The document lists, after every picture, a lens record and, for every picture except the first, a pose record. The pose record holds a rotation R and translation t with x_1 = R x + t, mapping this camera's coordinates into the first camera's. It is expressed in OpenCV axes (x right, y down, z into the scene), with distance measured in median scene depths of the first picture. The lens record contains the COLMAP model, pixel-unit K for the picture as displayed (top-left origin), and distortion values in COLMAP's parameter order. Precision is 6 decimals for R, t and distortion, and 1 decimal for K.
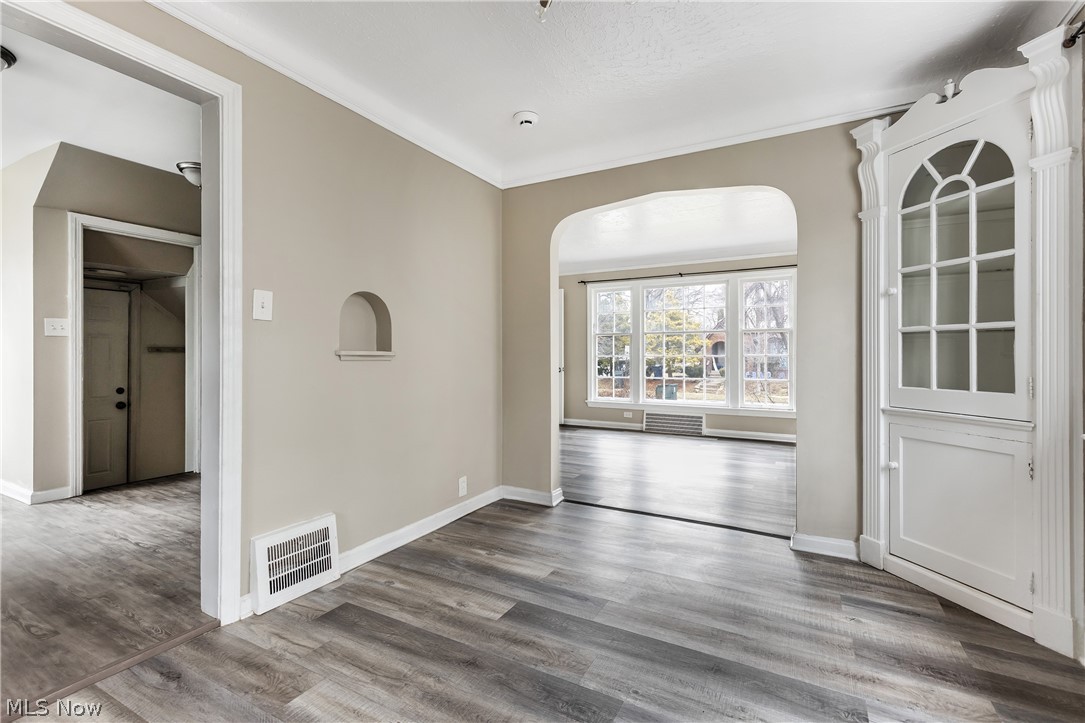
lens RADIAL K [[487.1, 0, 536.4], [0, 487.1, 355.4], [0, 0, 1]] dist [-0.000599, 0.000031]
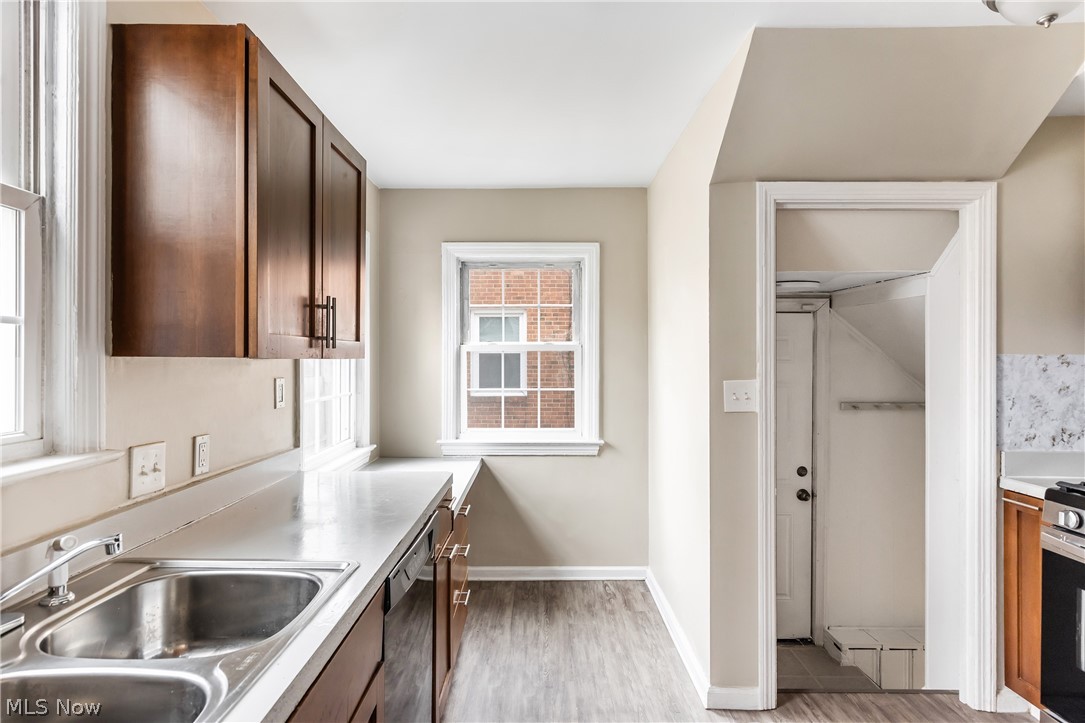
lens RADIAL K [[579.9, 0, 542.5], [0, 579.9, 361.5], [0, 0, 1]] dist [0.032749, 0.000106]
pose [[0.498808, -0.005484, -0.866695, -0.368922], [-0.001182, 0.999975, -0.007007, -0.063374], [0.866712, 0.004520, 0.498789, 0.335115]]
